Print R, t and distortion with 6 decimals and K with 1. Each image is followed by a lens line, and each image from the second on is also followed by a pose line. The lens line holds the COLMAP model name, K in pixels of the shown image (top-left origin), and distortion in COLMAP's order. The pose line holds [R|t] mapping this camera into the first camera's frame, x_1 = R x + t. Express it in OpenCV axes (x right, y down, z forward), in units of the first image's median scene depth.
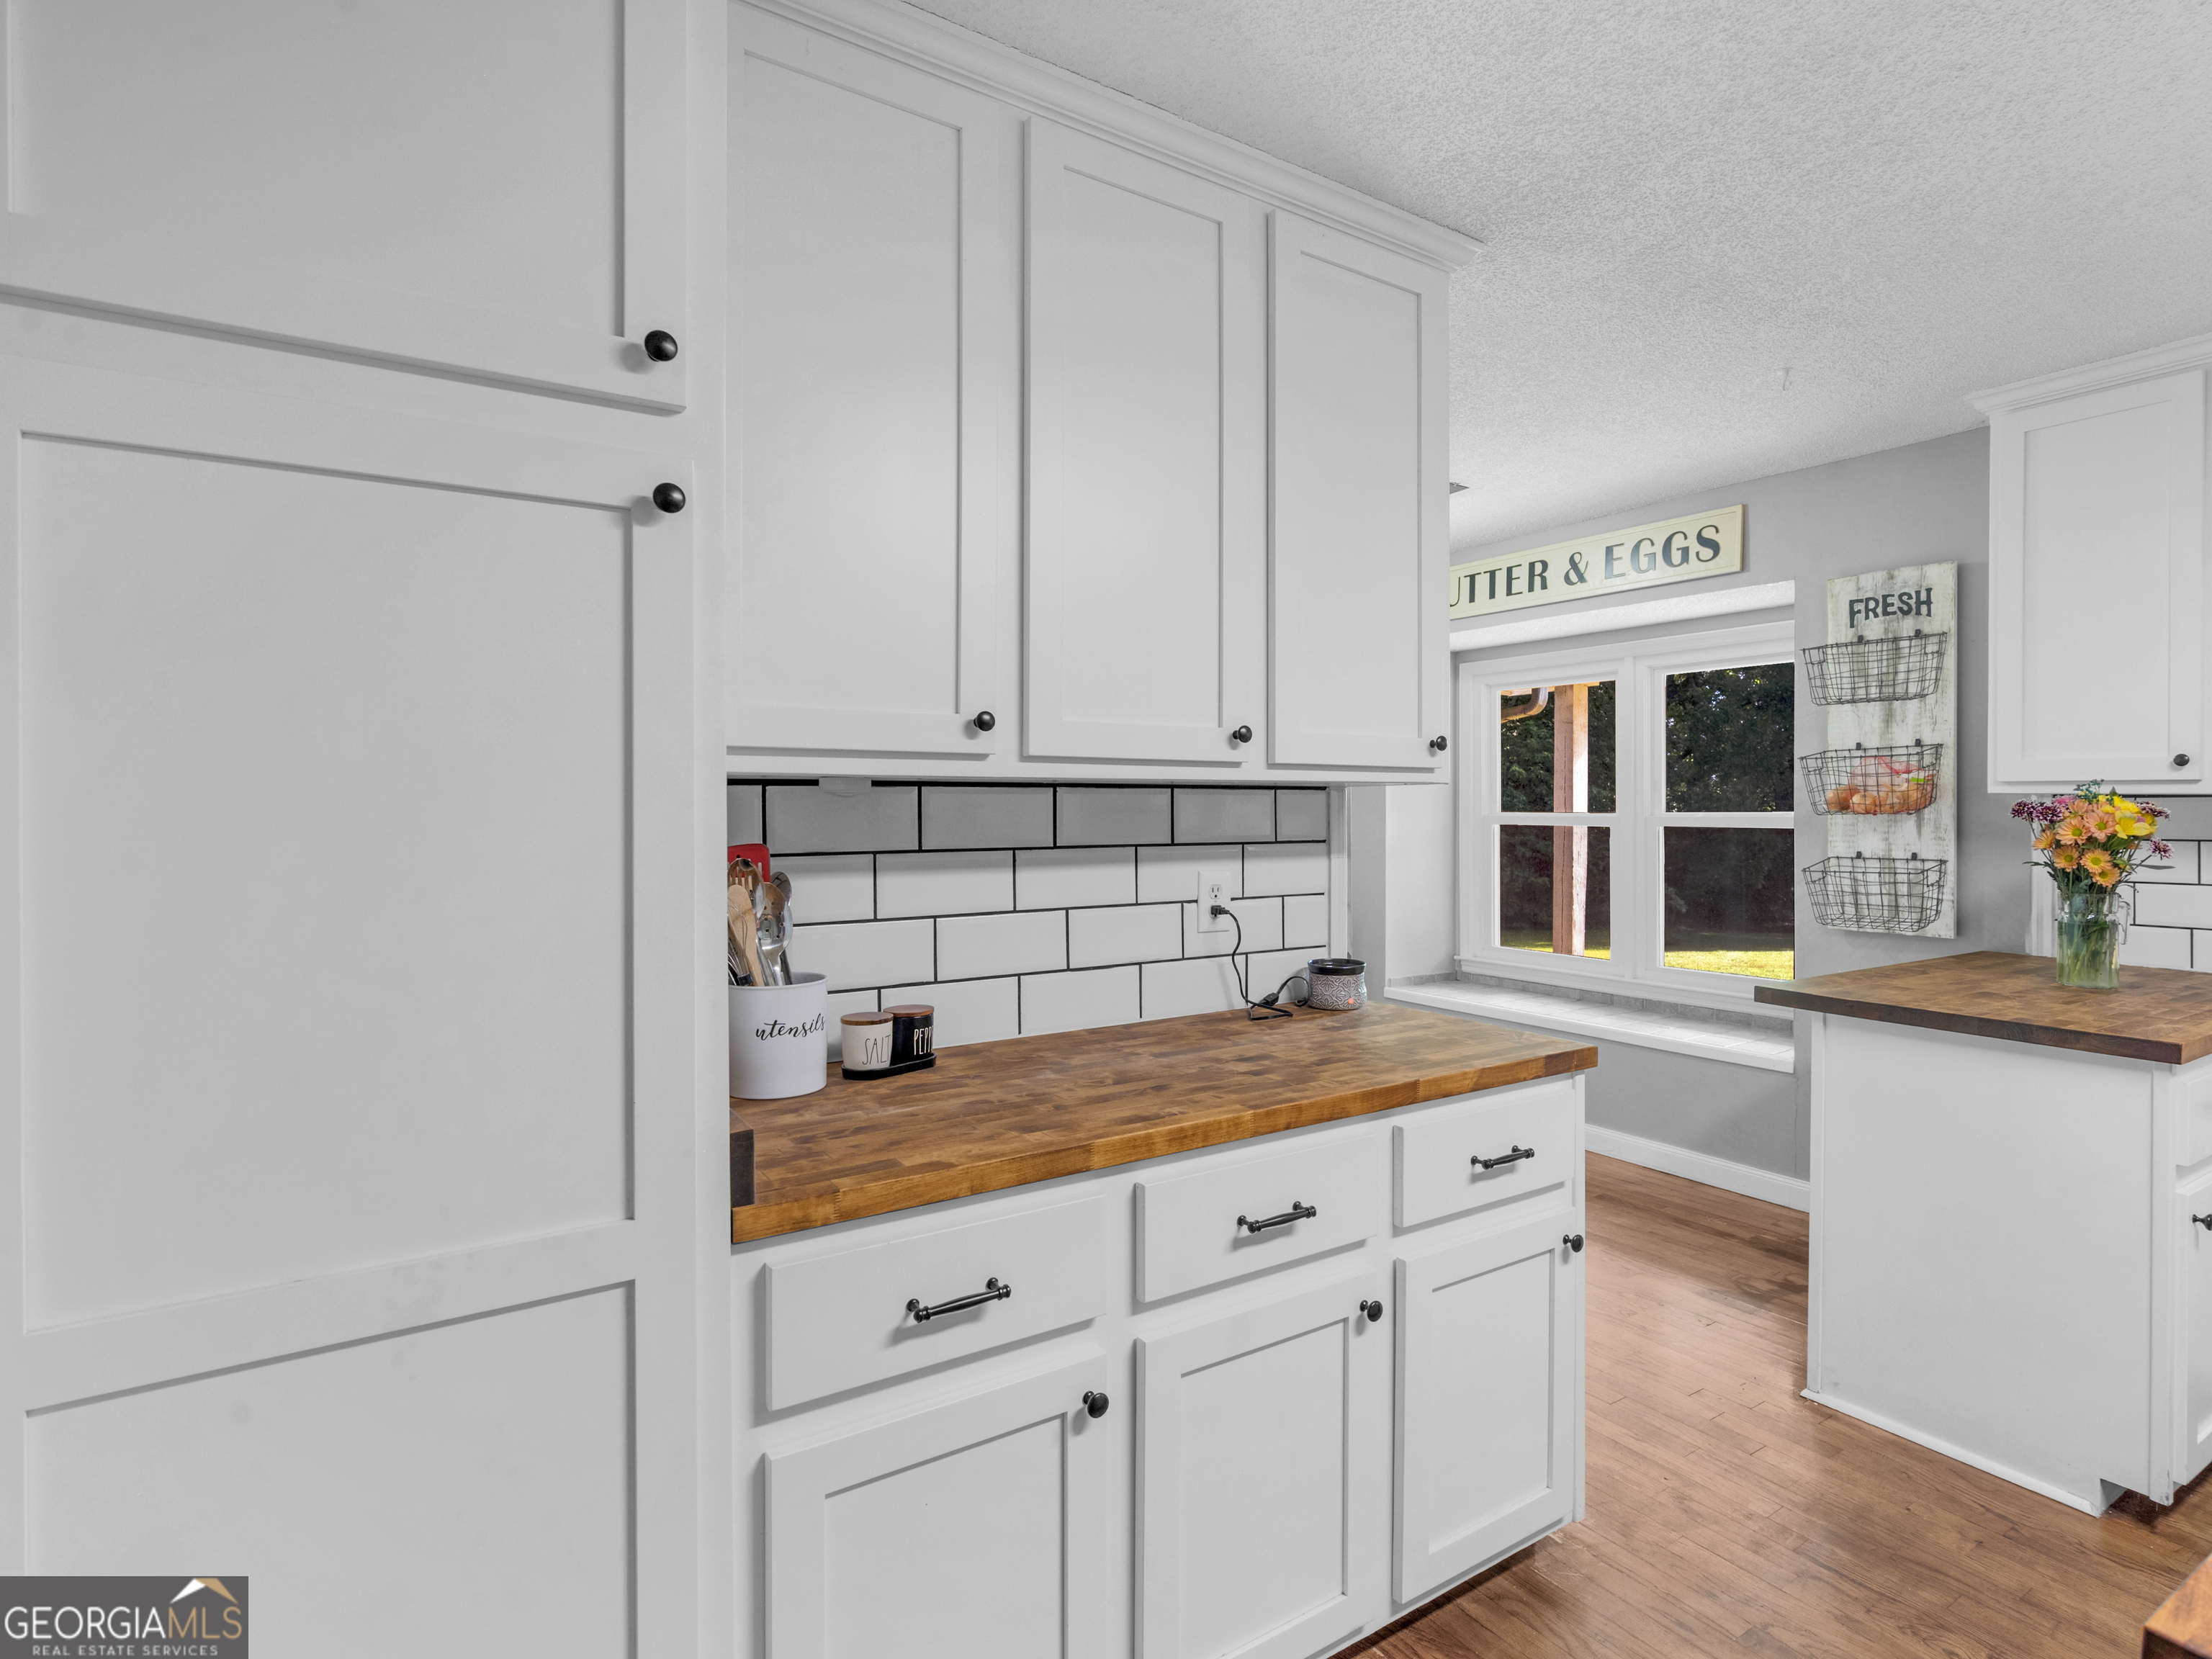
lens RADIAL K [[1160.8, 0, 1137.1], [0, 1160.8, 825.6], [0, 0, 1]] dist [-0.000273, 0.001015]
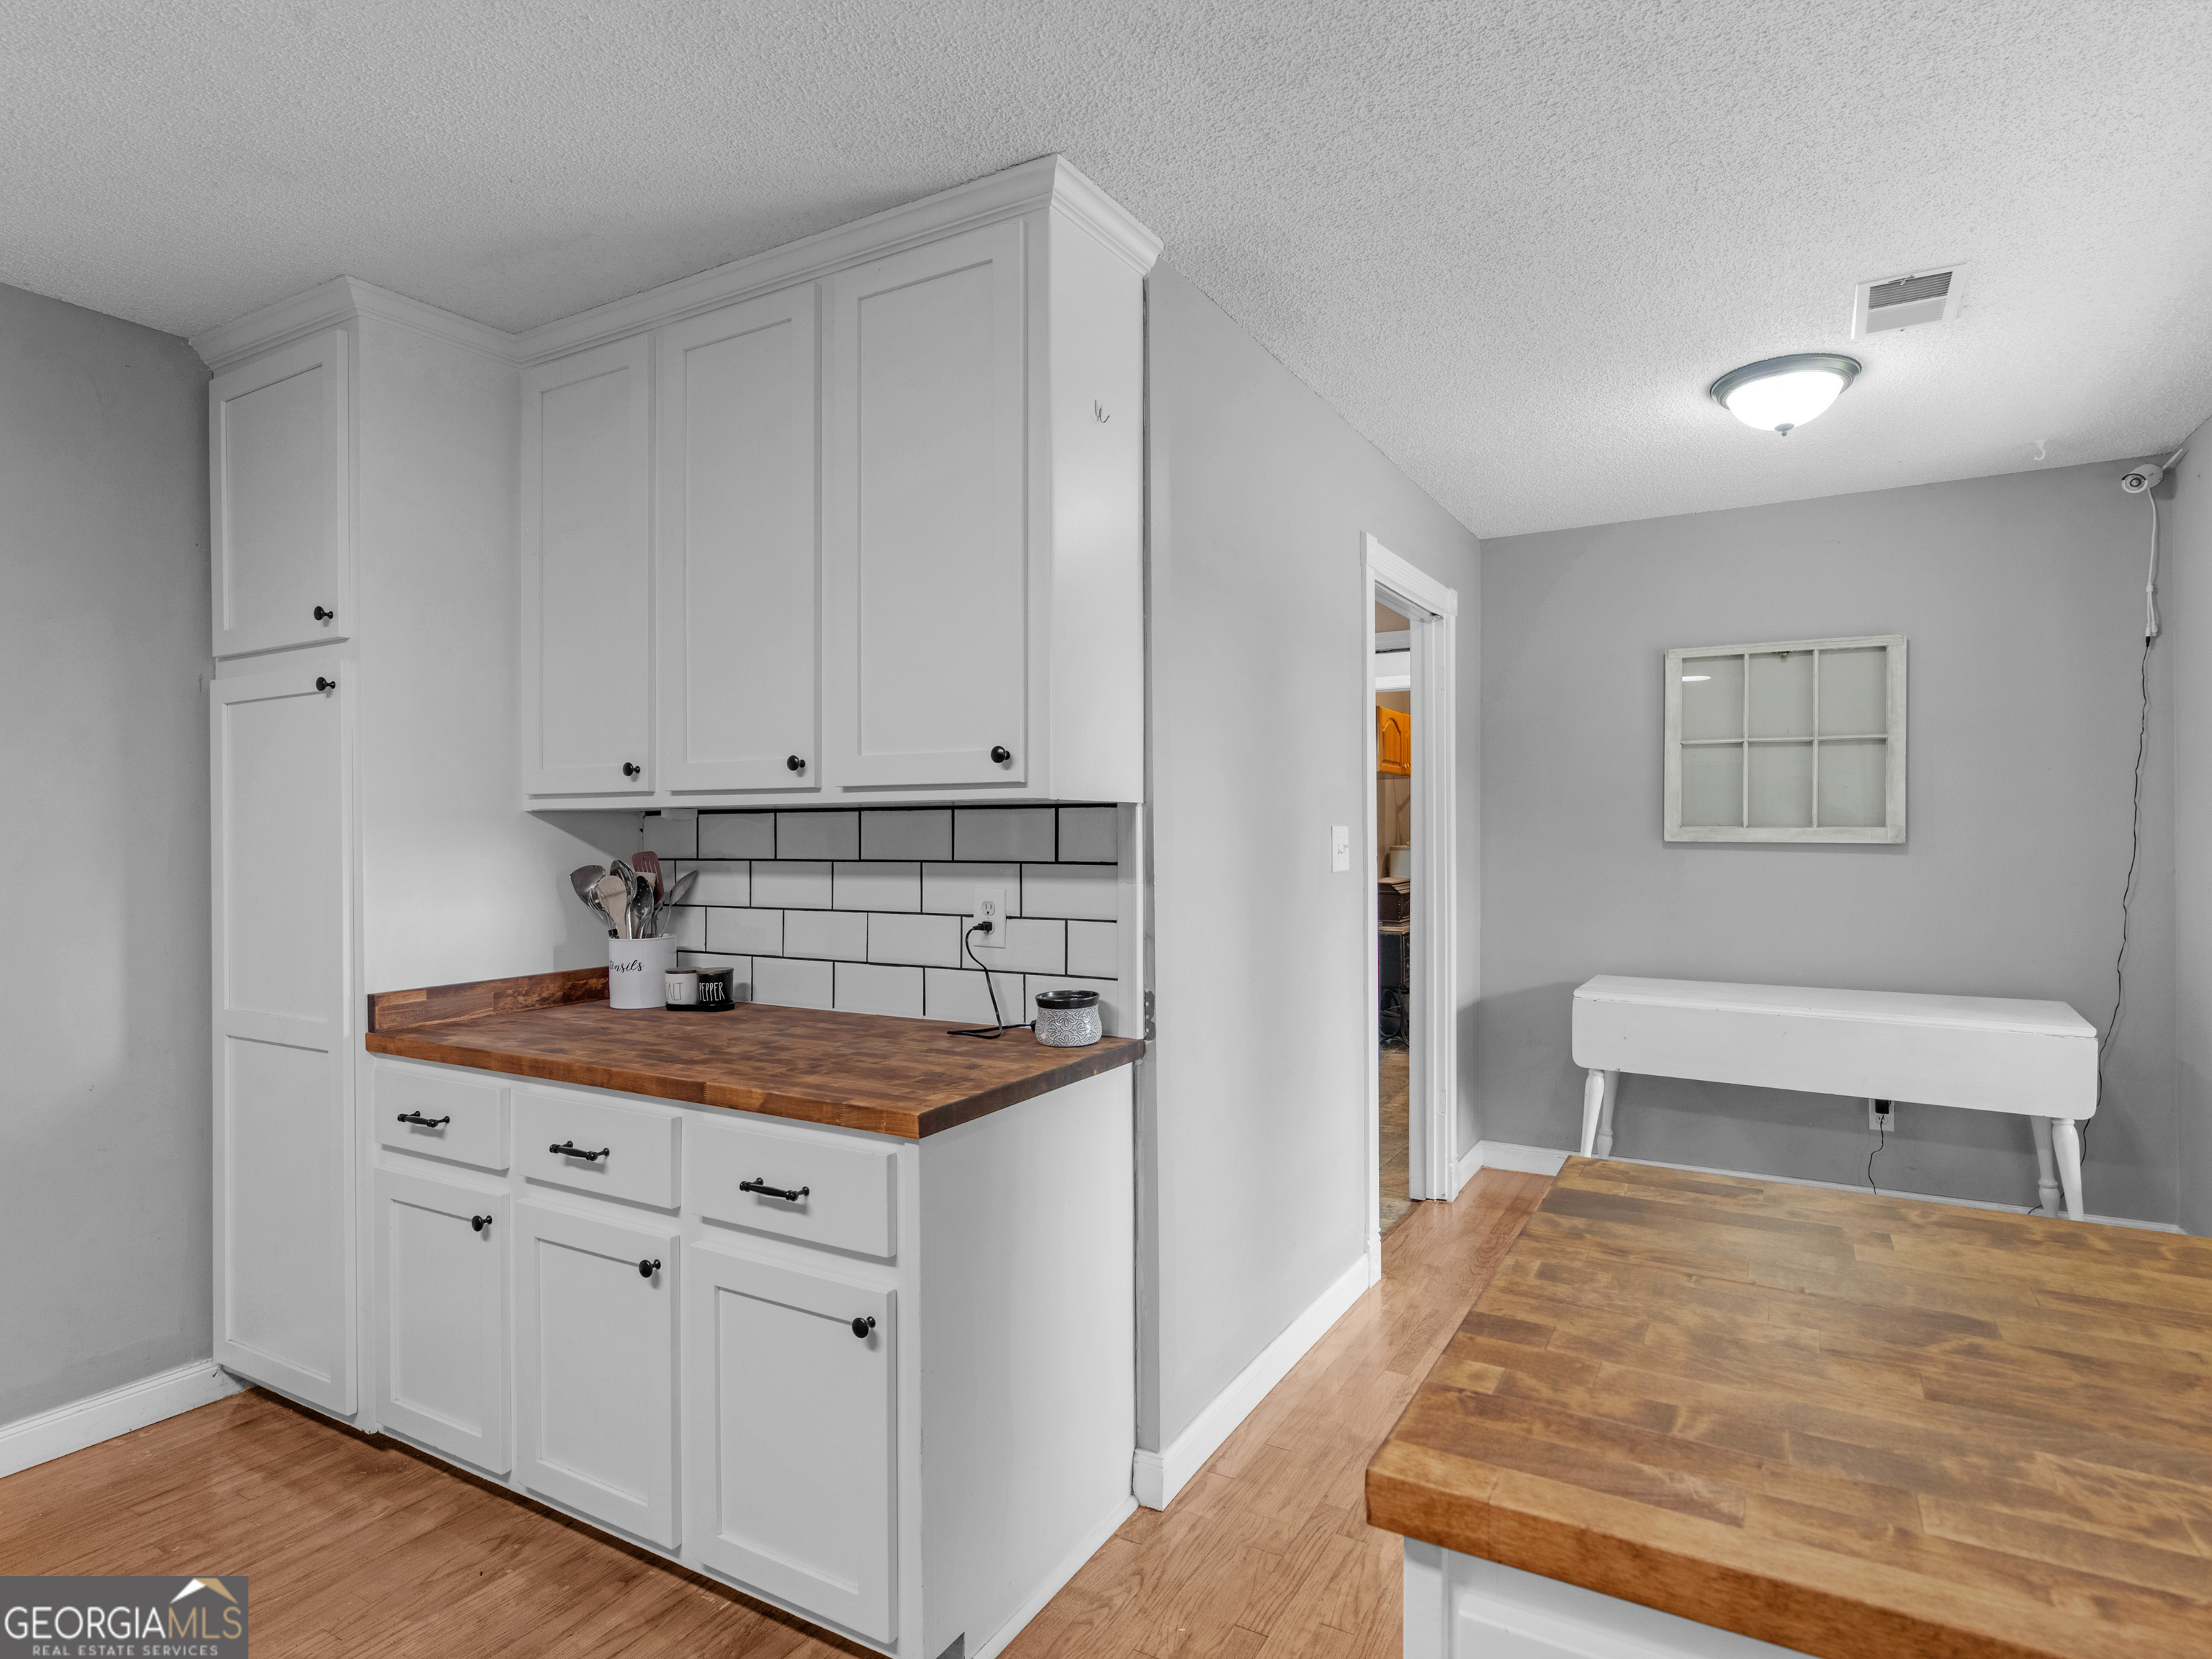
lens RADIAL K [[1088.5, 0, 1108.1], [0, 1088.5, 848.8], [0, 0, 1]] dist [-0.001382, -0.000209]
pose [[0.474986, 0.019161, -0.879785, 1.023899], [-0.007771, 0.999815, 0.017579, -0.015023], [0.879959, -0.001513, 0.475047, 0.665098]]
